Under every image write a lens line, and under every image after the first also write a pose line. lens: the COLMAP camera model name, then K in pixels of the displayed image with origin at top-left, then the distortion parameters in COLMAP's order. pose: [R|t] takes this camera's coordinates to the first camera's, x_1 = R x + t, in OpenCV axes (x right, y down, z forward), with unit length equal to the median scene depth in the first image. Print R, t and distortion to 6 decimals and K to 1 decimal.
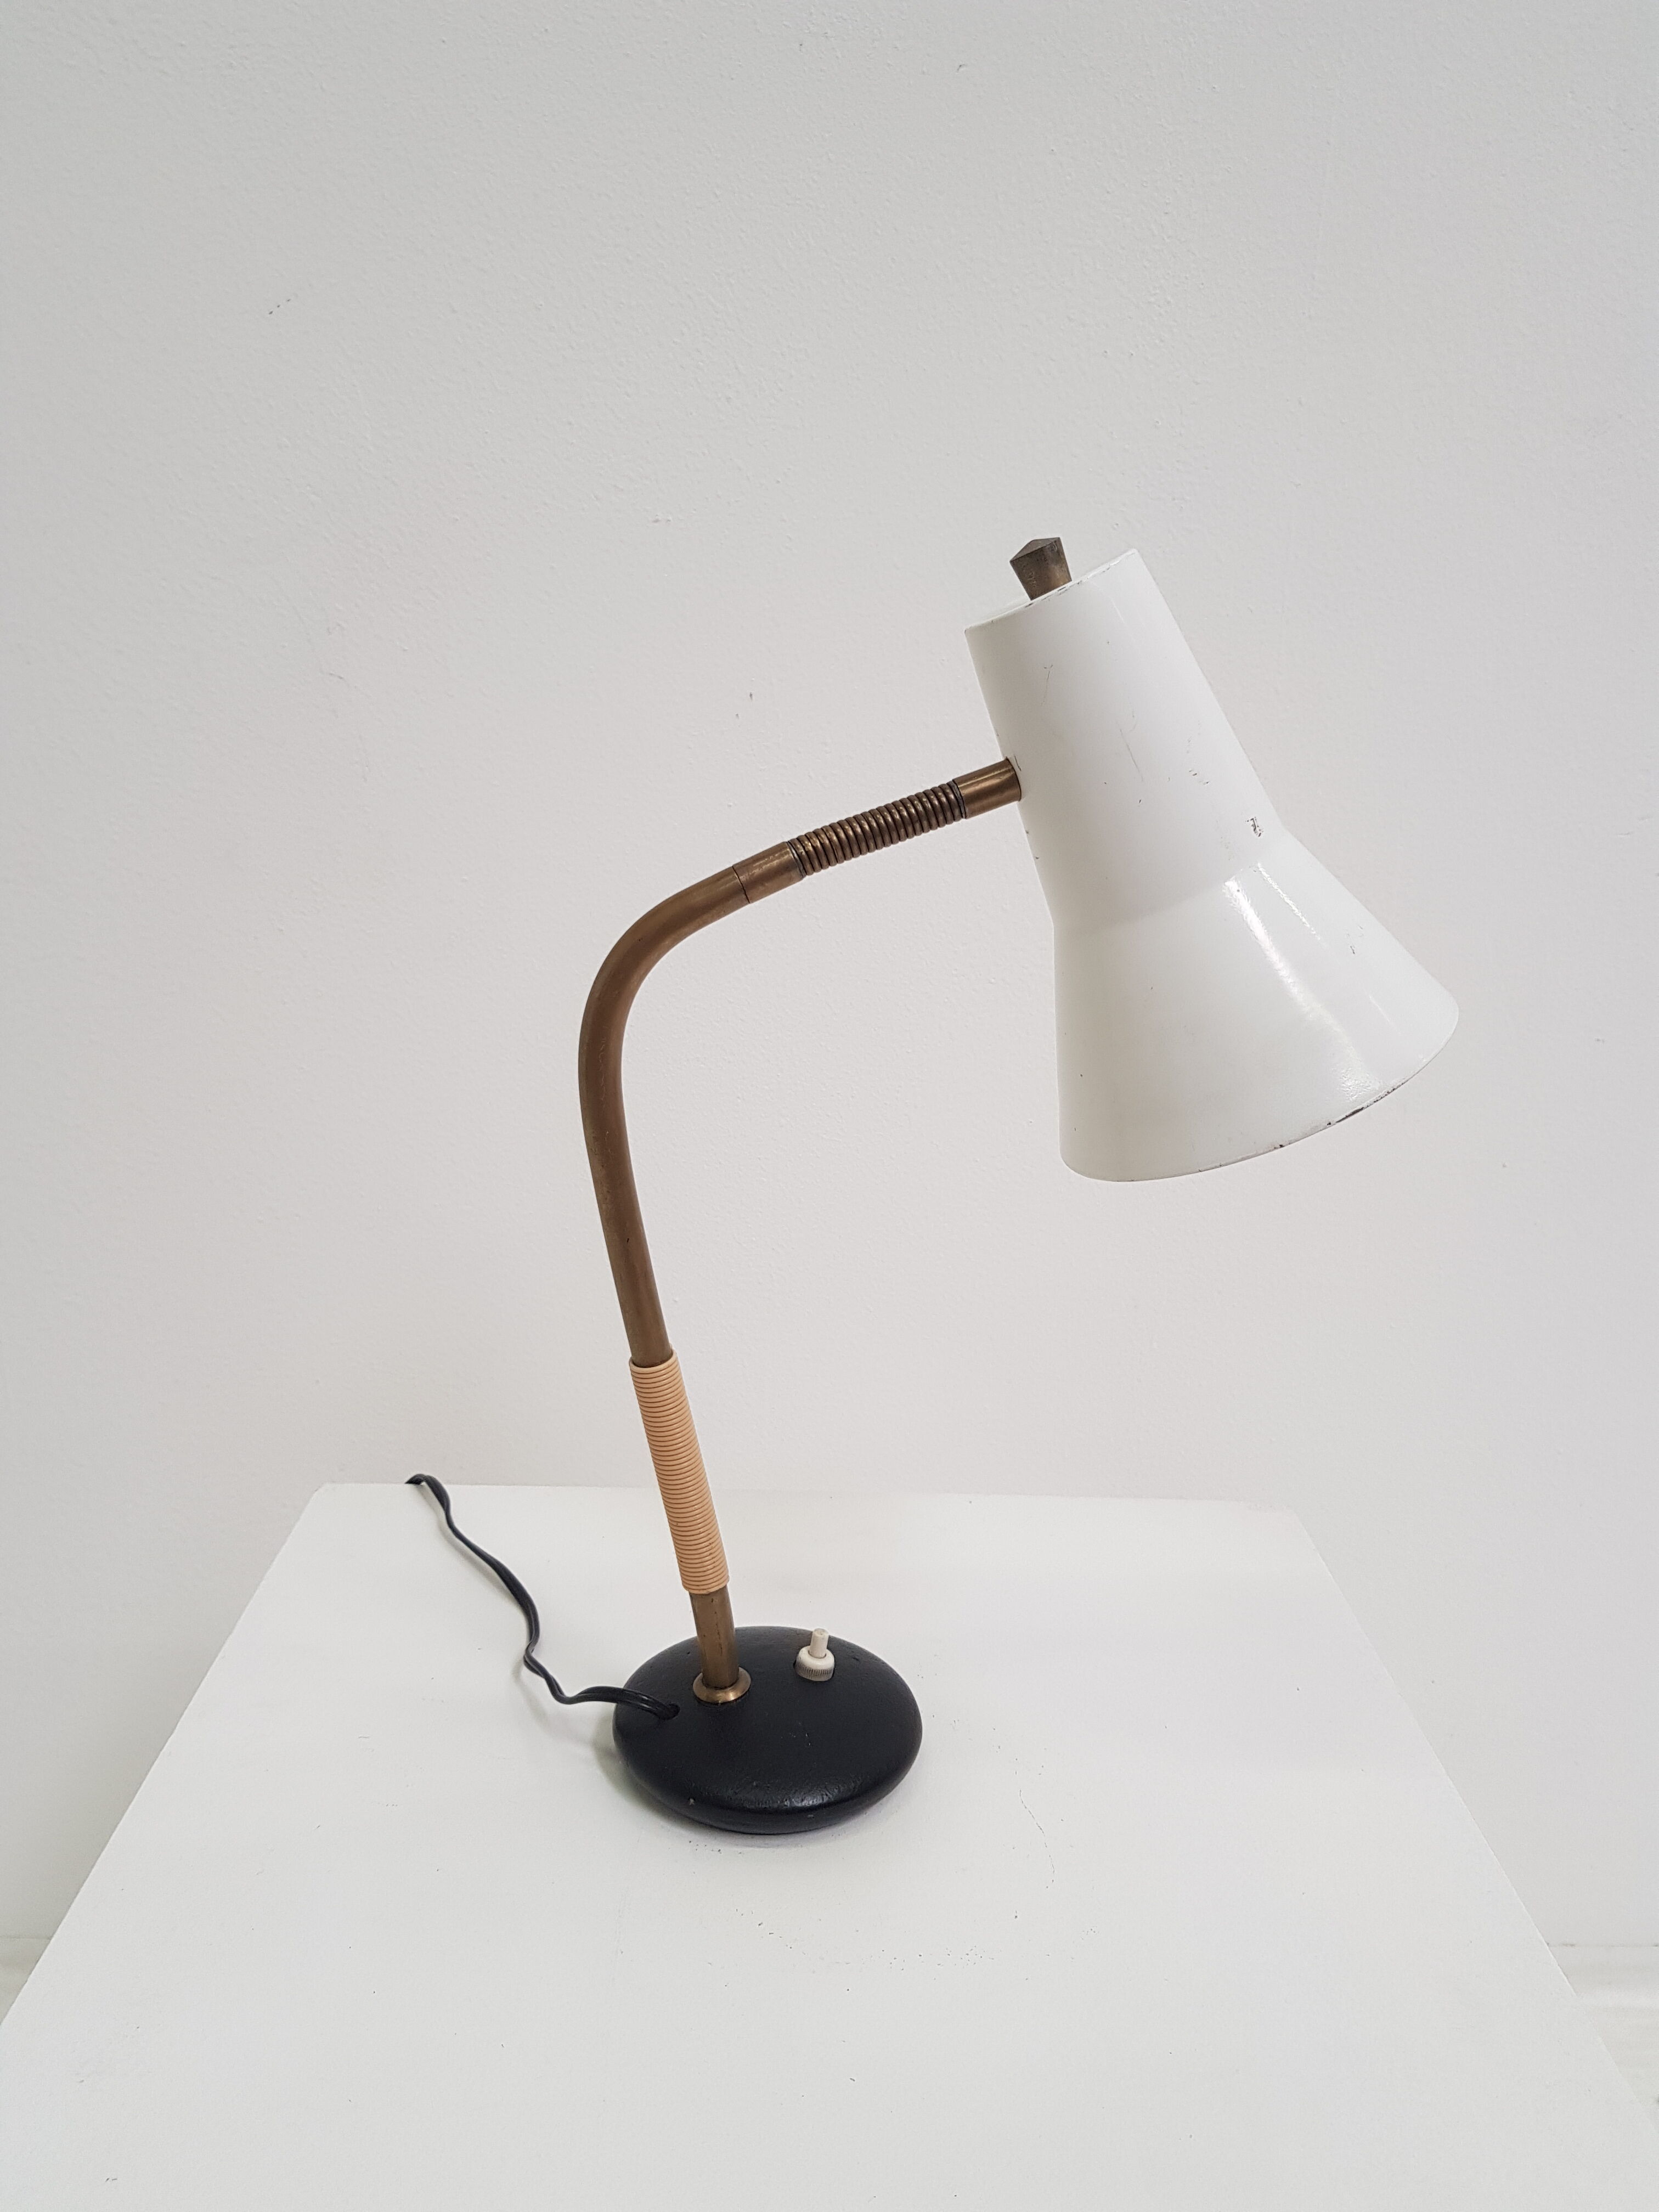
lens RADIAL K [[1759.5, 0, 850.5], [0, 1759.5, 1109.1], [0, 0, 1]] dist [-0.059894, 0.003805]
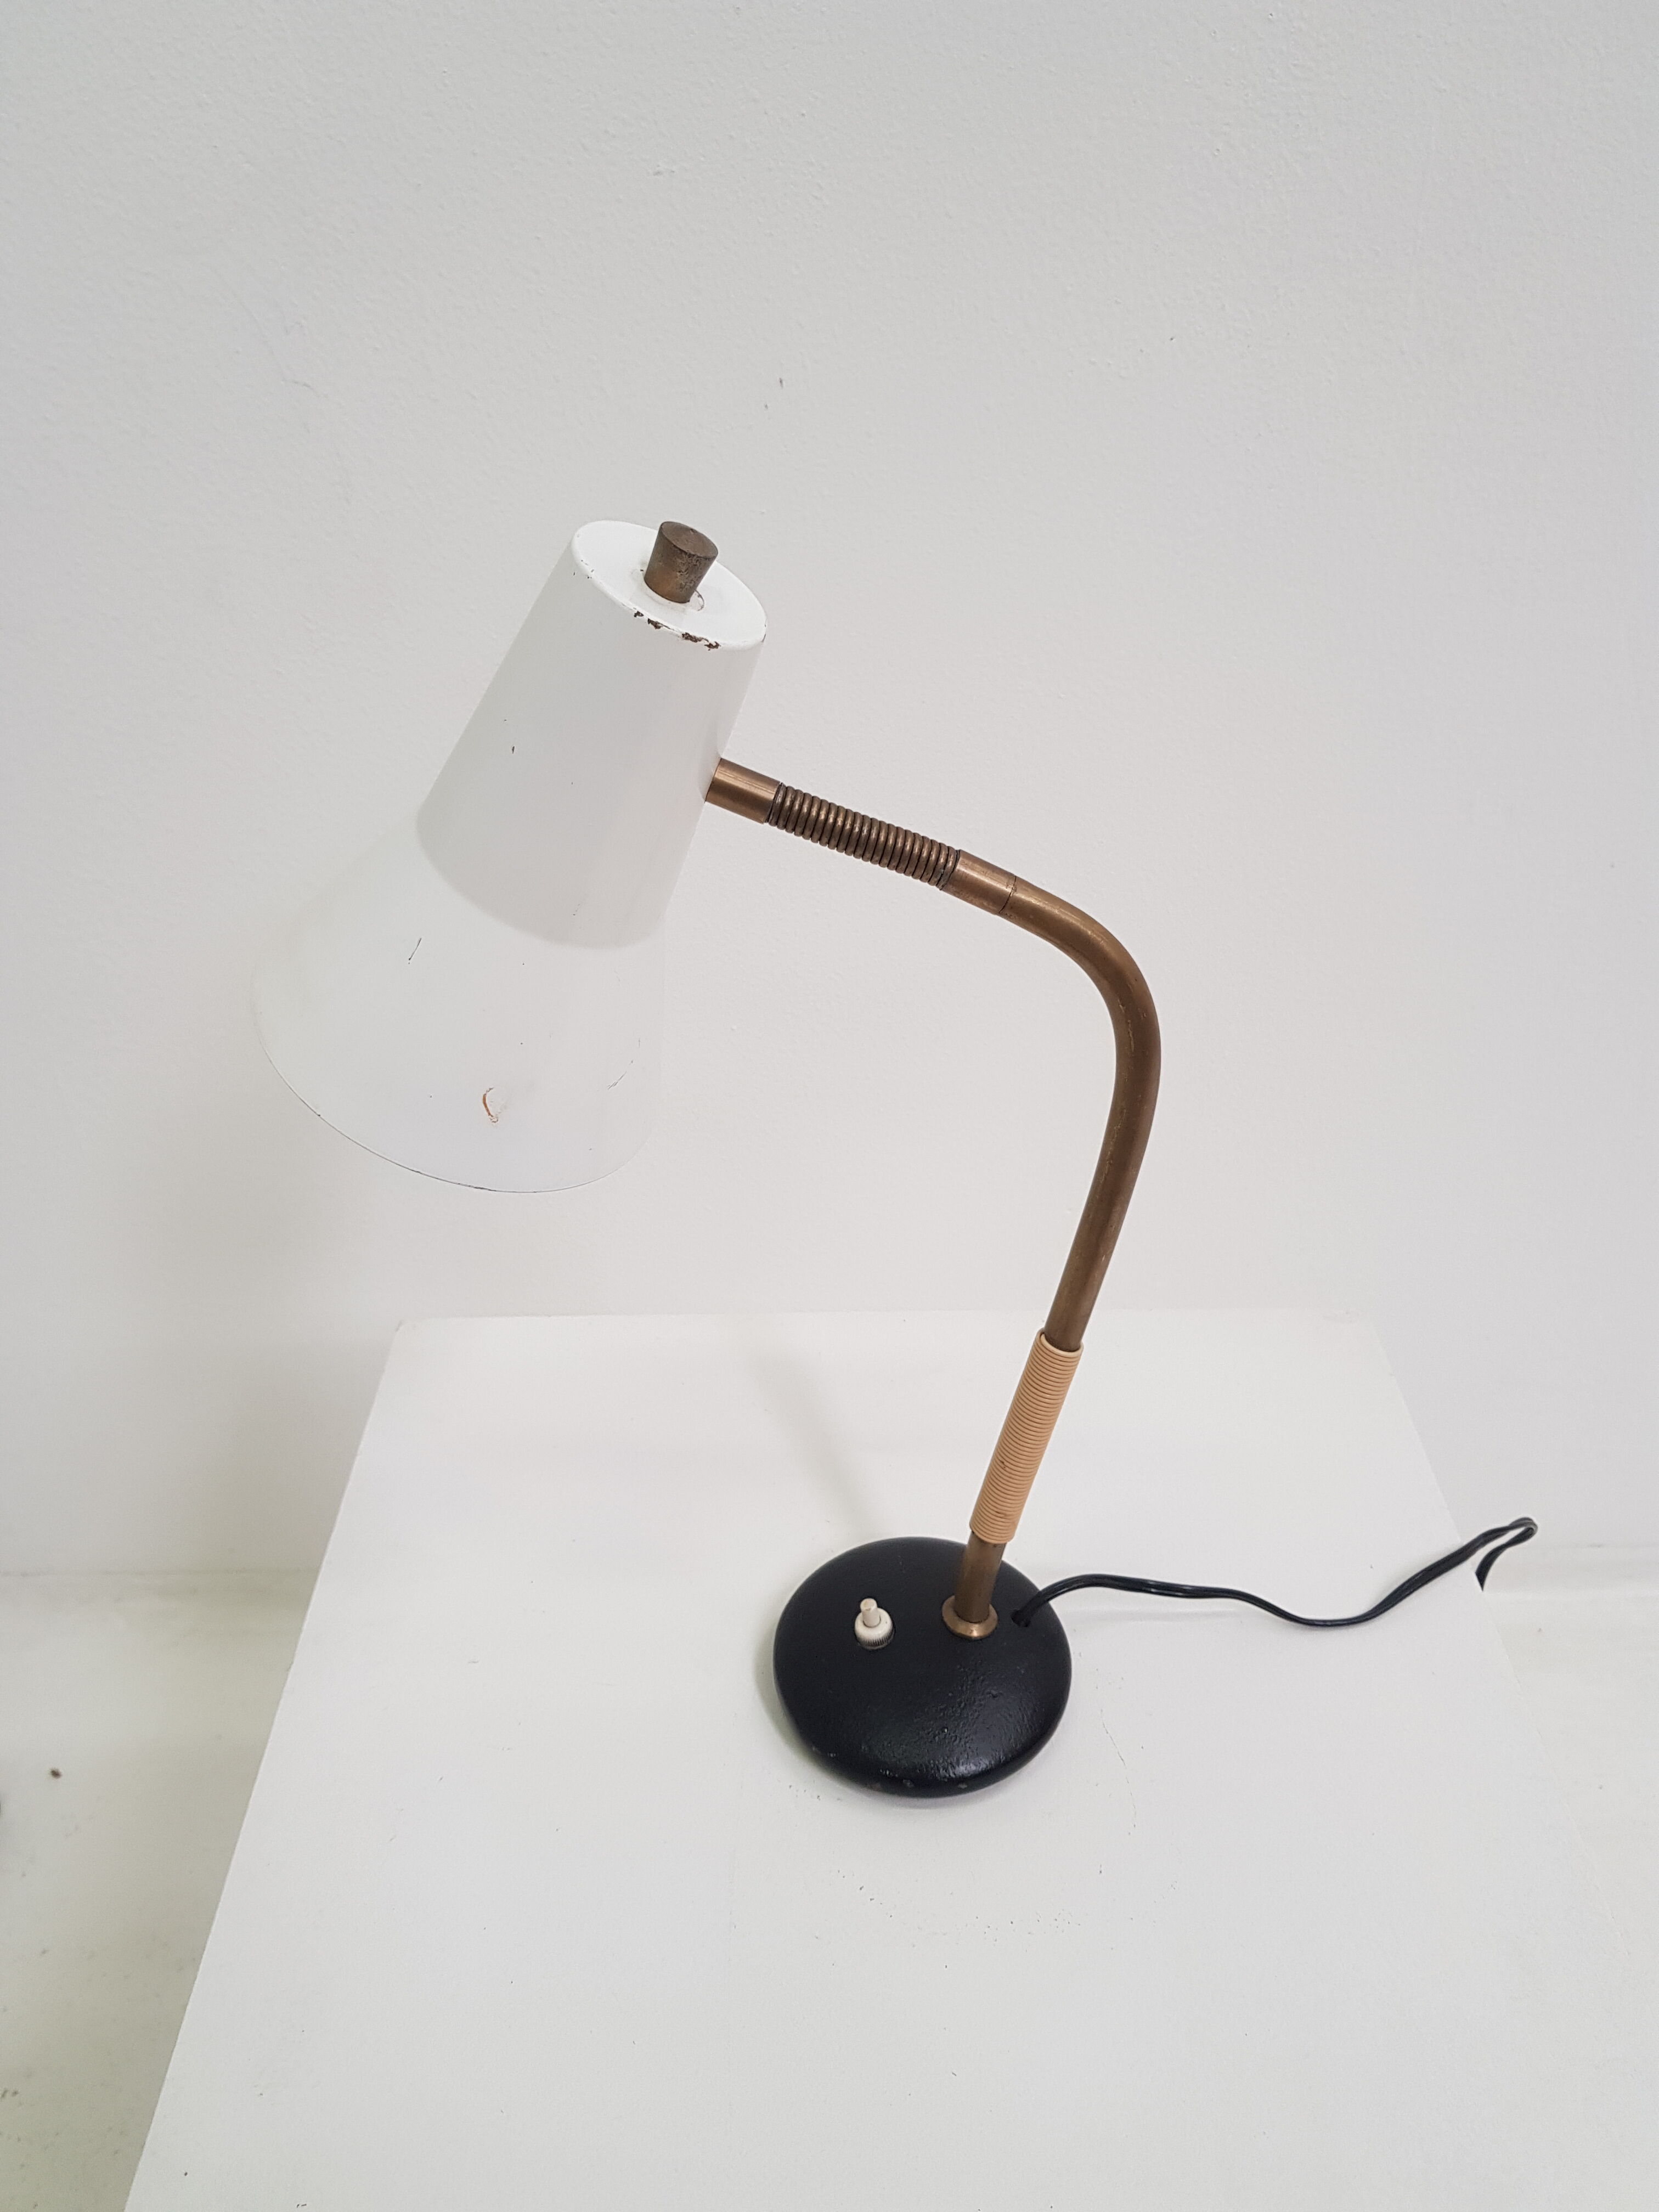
lens RADIAL K [[1759.5, 0, 811.9], [0, 1759.5, 1099.6], [0, 0, 1]] dist [-0.059894, 0.003805]
pose [[0.998514, -0.025730, -0.048047, -0.010252], [0.040171, 0.943225, 0.329715, -0.191796], [0.036836, -0.331155, 0.942857, 0.083261]]
